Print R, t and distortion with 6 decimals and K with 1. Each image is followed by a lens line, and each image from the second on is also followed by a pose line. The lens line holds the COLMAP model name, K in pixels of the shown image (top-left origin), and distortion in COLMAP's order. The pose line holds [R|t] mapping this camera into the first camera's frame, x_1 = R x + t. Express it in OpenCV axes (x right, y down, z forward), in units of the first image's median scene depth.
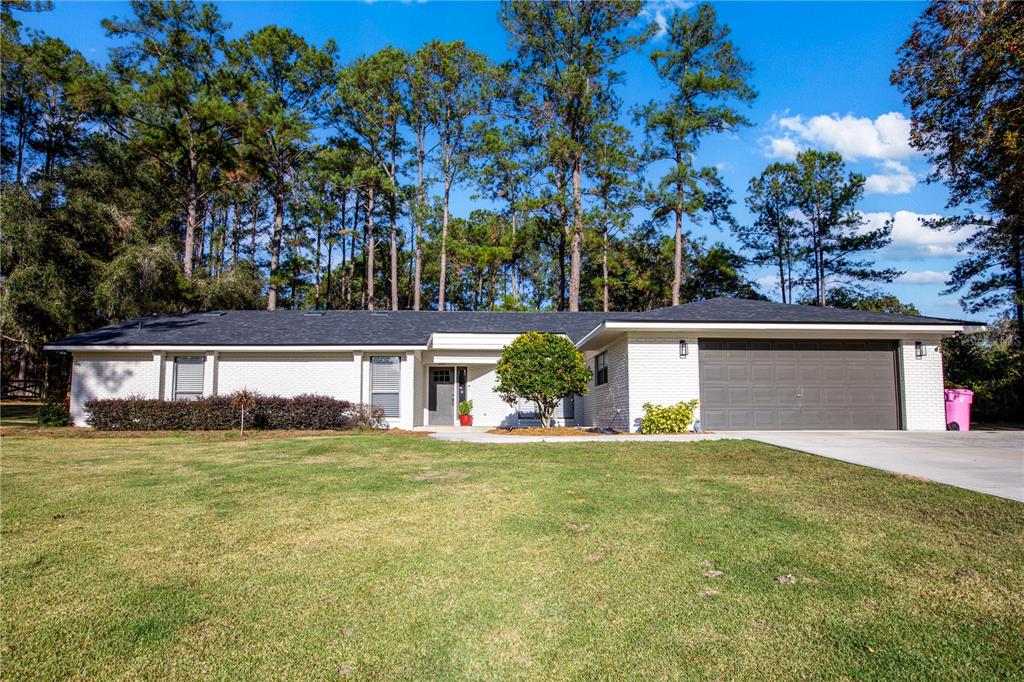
lens RADIAL K [[606.2, 0, 512.0], [0, 606.2, 341.0], [0, 0, 1]] dist [-0.003101, -0.000090]
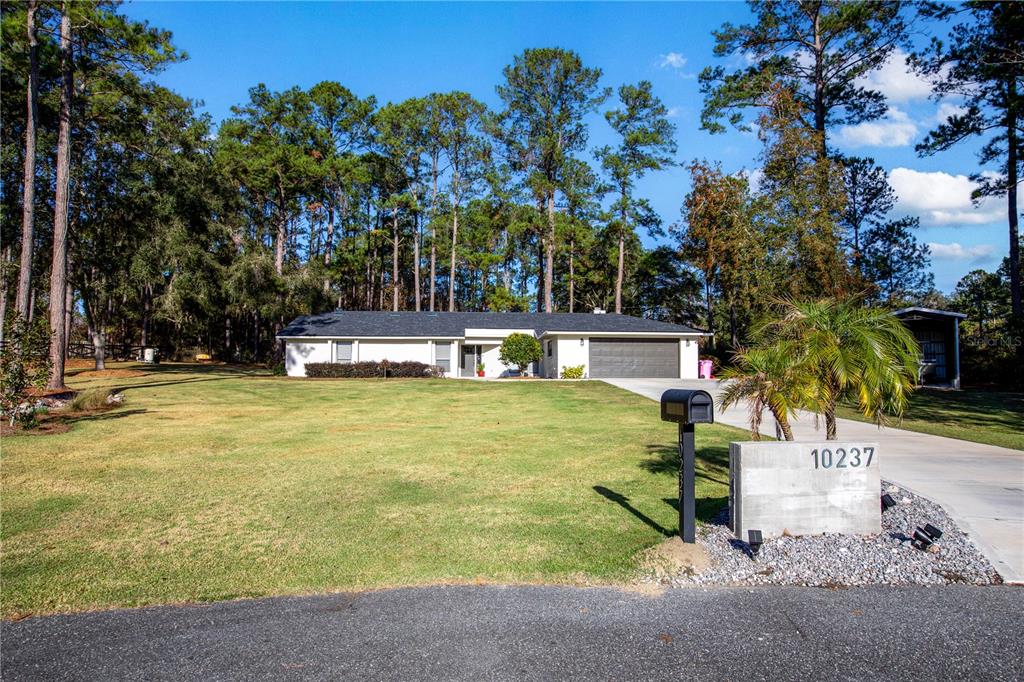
lens RADIAL K [[616.0, 0, 512.0], [0, 616.0, 341.0], [0, 0, 1]] dist [-0.000069, -0.000196]
pose [[0.999833, 0.004861, 0.017630, -0.016731], [-0.006070, 0.997584, 0.069203, -0.112460], [-0.017251, -0.069298, 0.997447, -0.979937]]
